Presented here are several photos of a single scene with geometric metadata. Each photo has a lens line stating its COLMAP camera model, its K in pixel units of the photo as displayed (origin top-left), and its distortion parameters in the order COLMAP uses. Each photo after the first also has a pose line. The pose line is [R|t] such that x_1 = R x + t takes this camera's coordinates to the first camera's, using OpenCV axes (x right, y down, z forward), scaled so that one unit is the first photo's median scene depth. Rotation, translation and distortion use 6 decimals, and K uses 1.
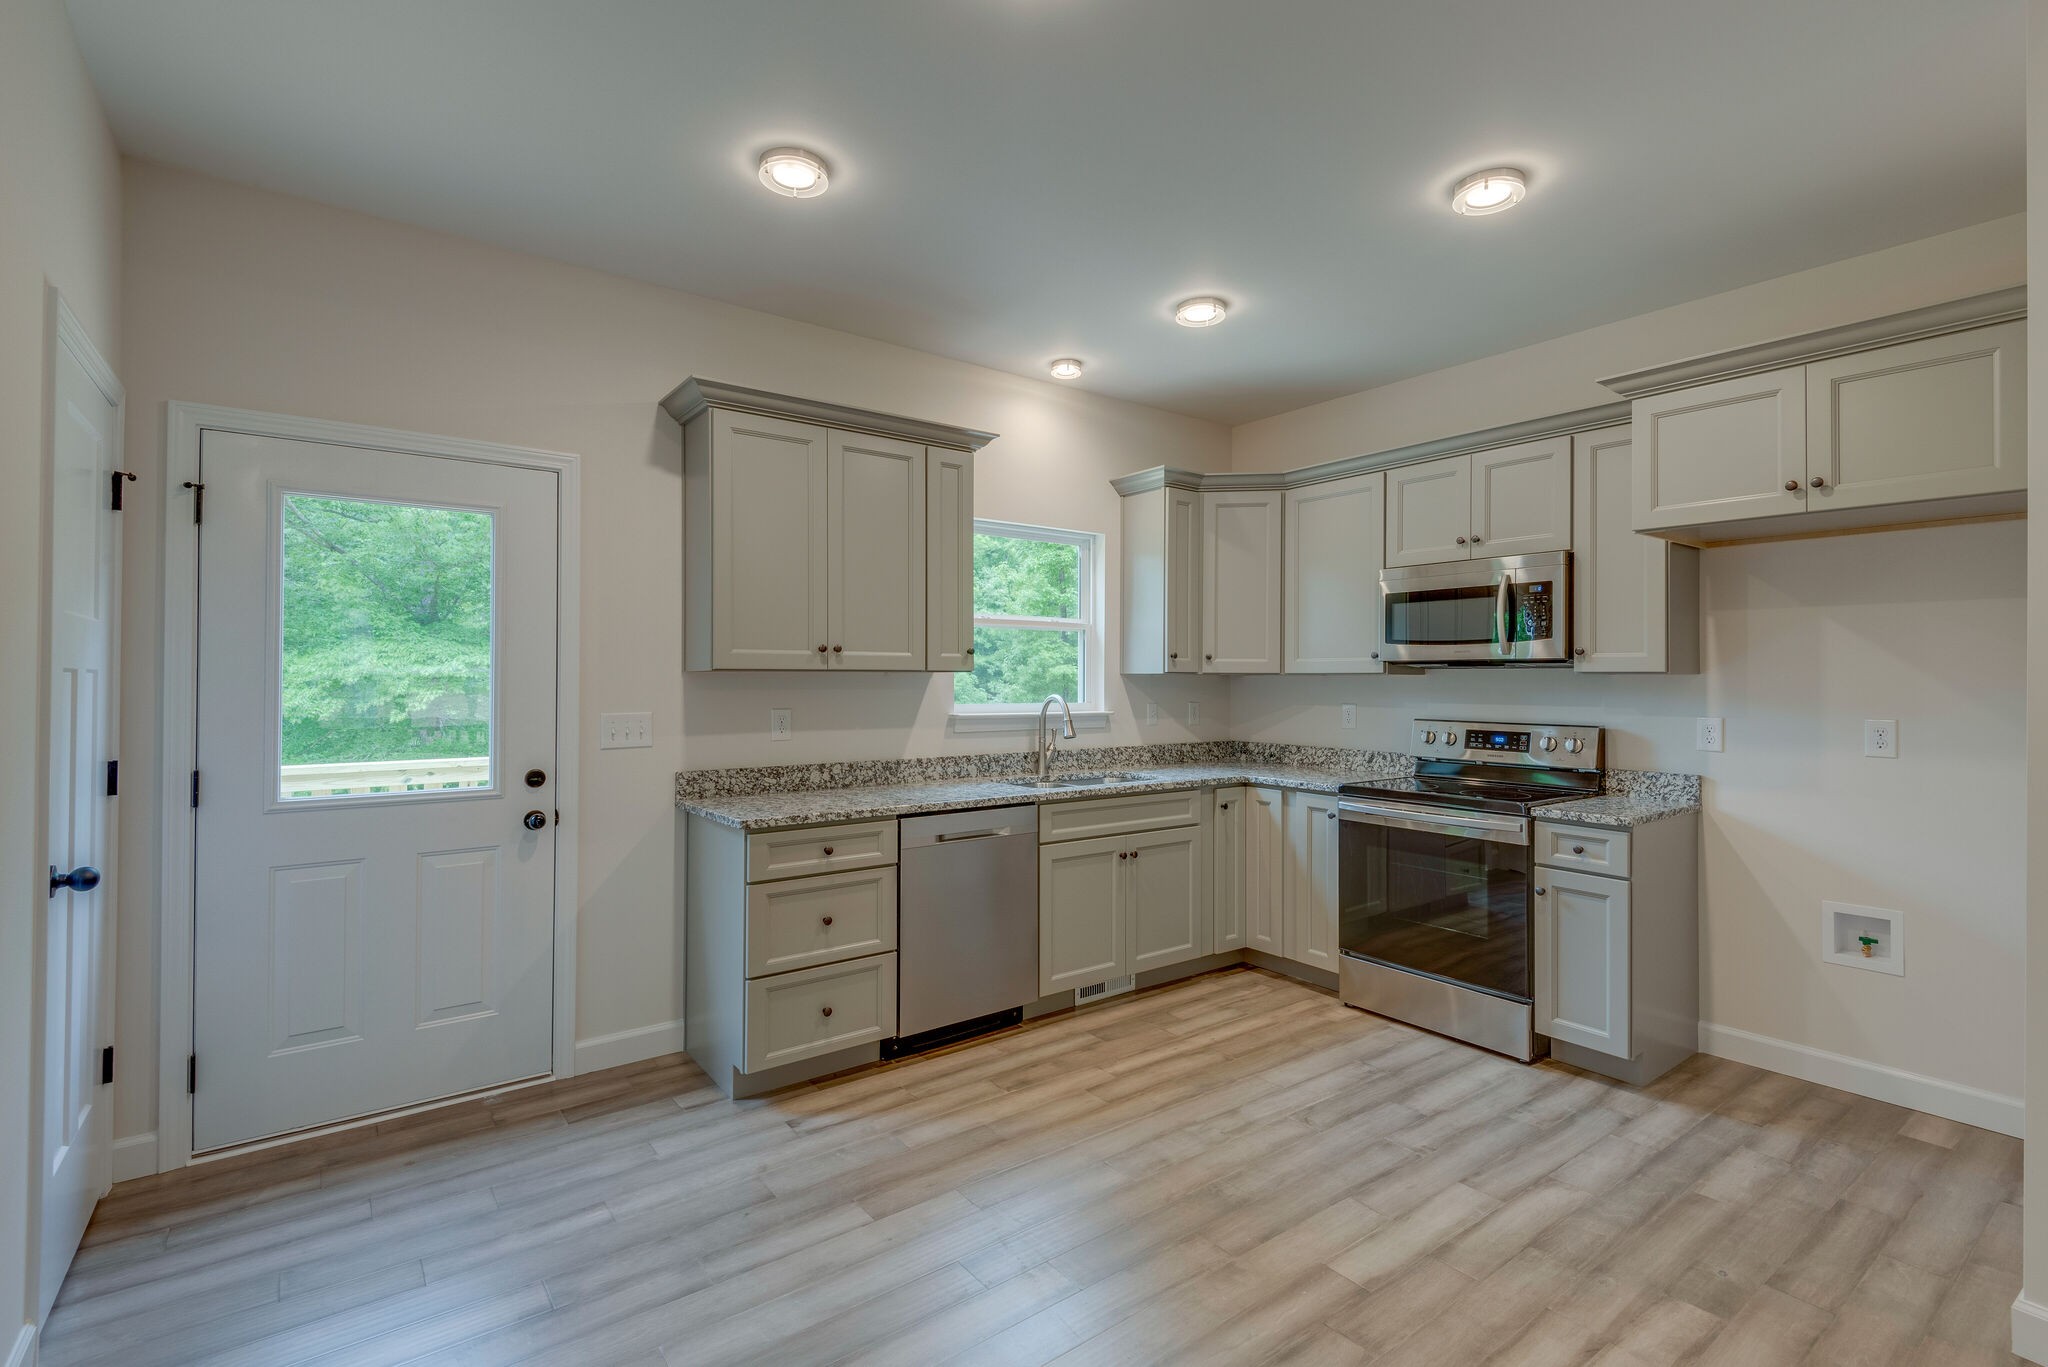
lens RADIAL K [[930.7, 0, 1020.6], [0, 930.7, 670.8], [0, 0, 1]] dist [0.025627, -0.014591]
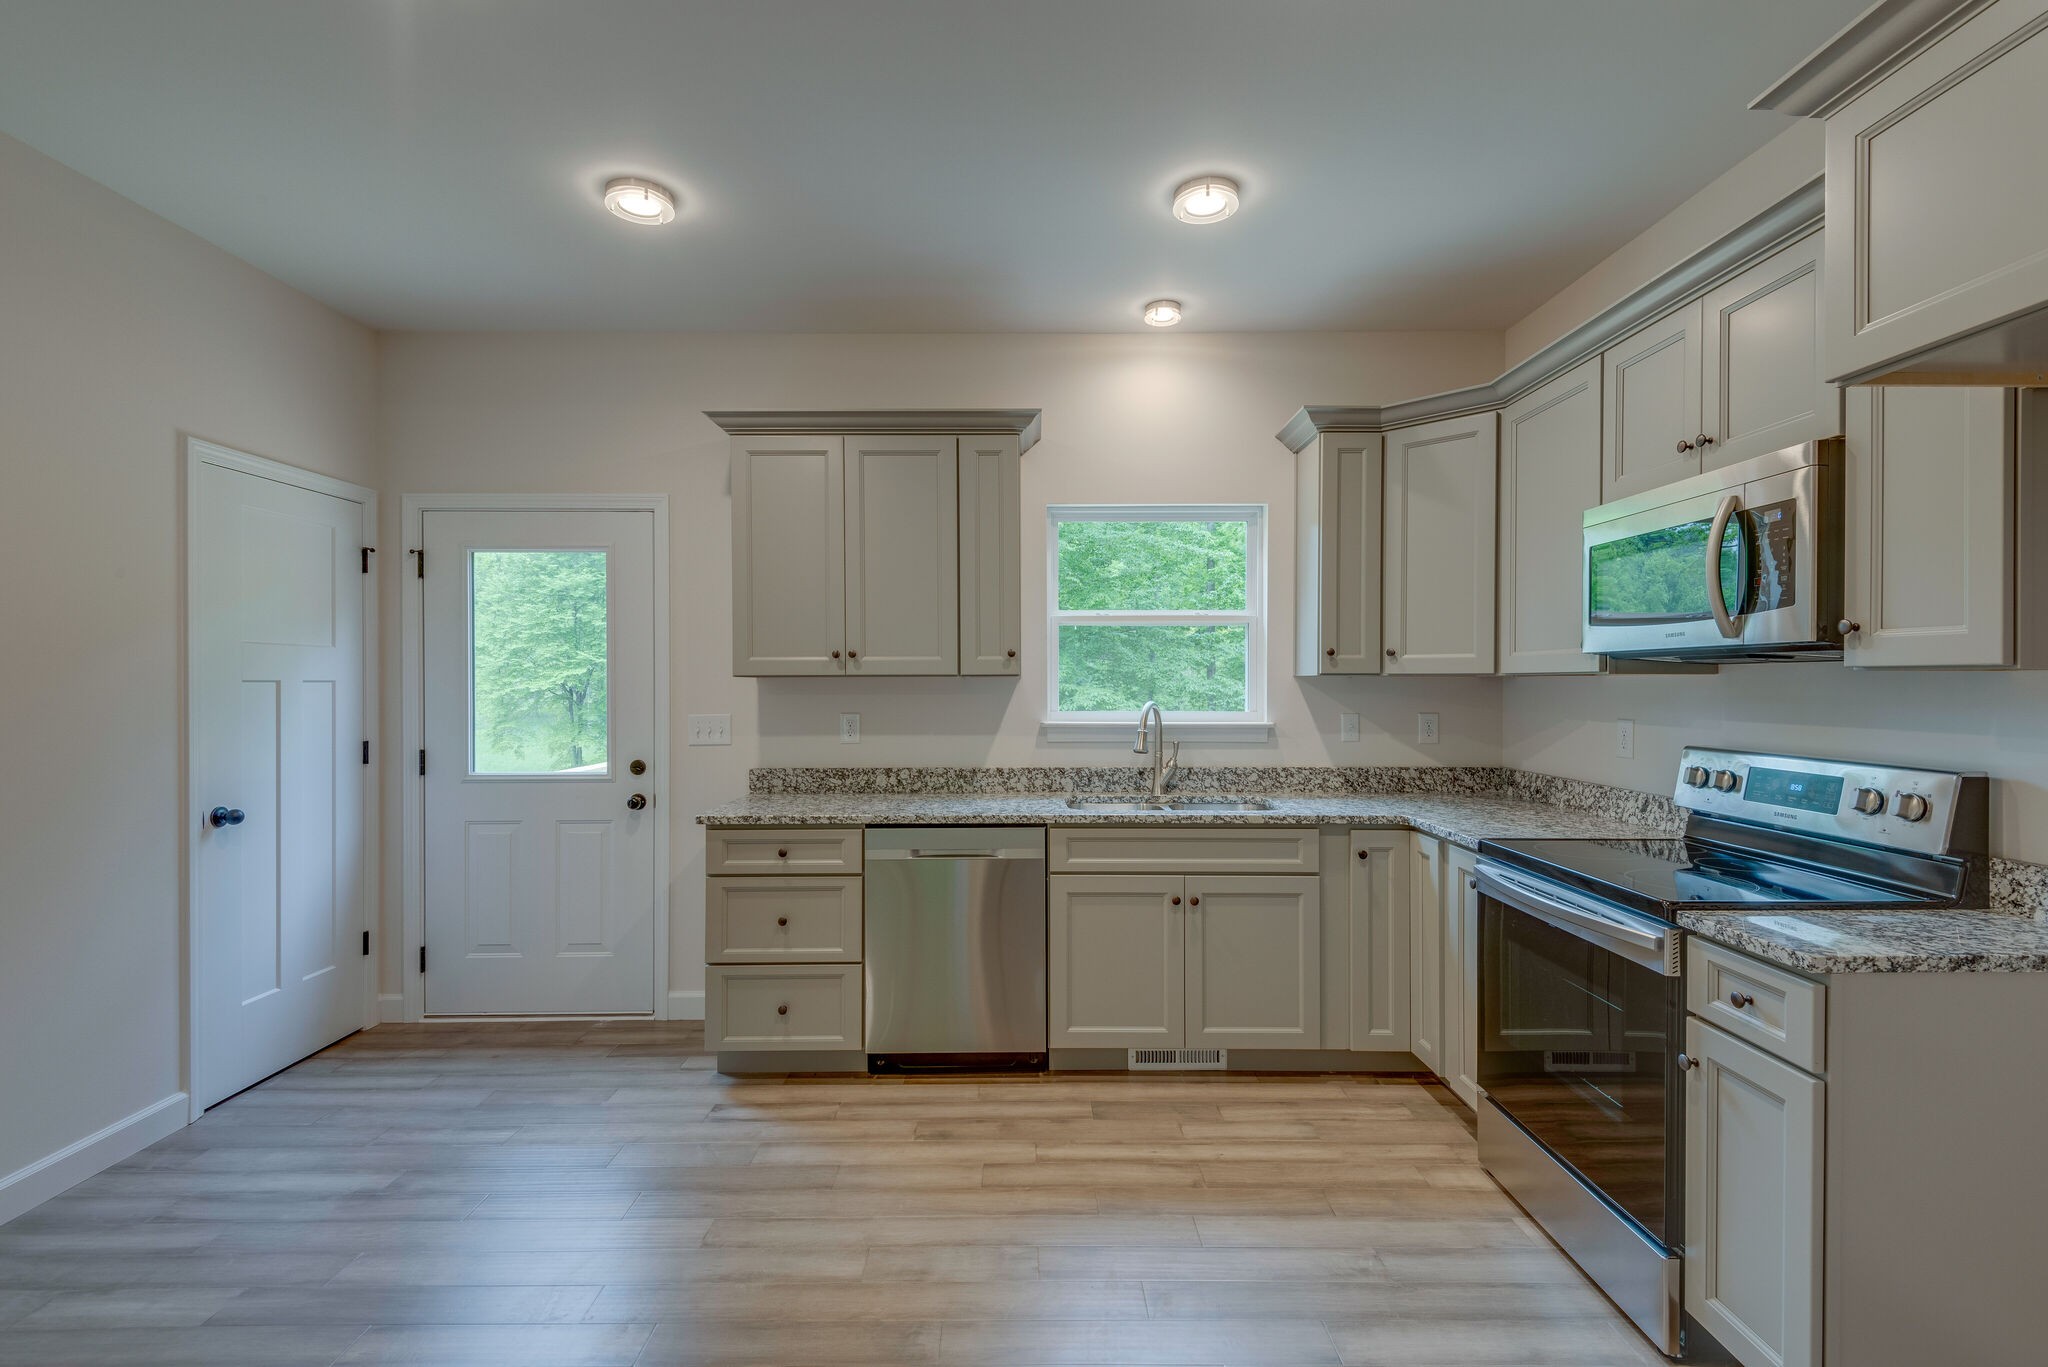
lens RADIAL K [[930.7, 0, 1015.7], [0, 930.7, 683.4], [0, 0, 1]] dist [0.025627, -0.014591]
pose [[0.800823, -0.003058, -0.598893, 0.523573], [0.009717, 0.999922, 0.007887, 0.001681], [0.598822, -0.012135, 0.800790, 0.290662]]
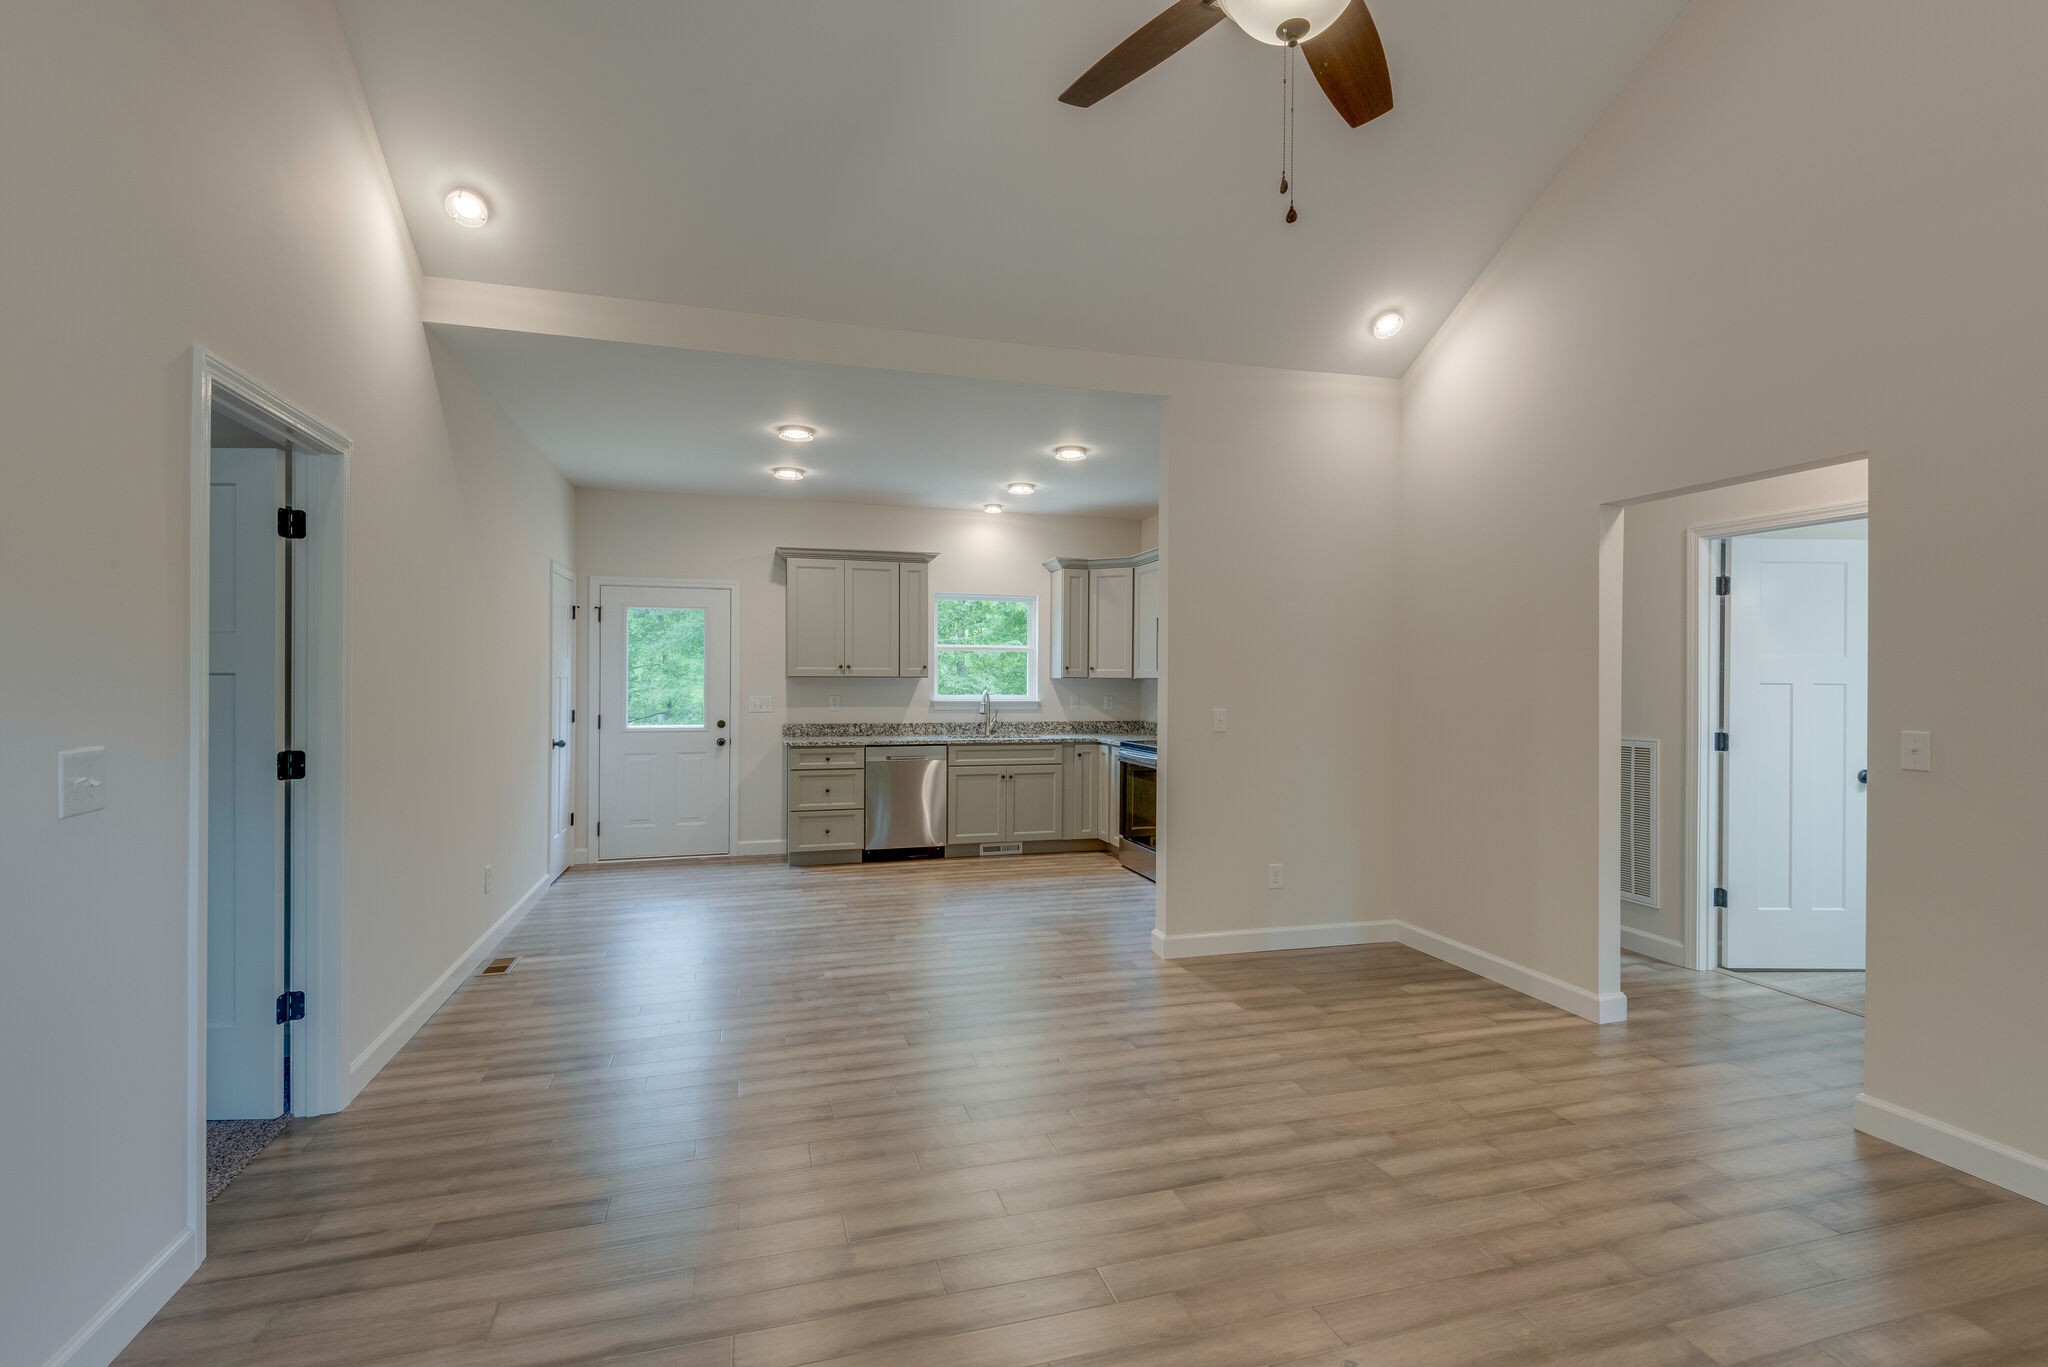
lens RADIAL K [[930.7, 0, 1021.4], [0, 930.7, 680.9], [0, 0, 1]] dist [0.025627, -0.014591]
pose [[0.938006, 0.002566, -0.346609, 0.848211], [0.000495, 0.999962, 0.008741, -0.008994], [0.346618, -0.008371, 0.937969, -0.779041]]
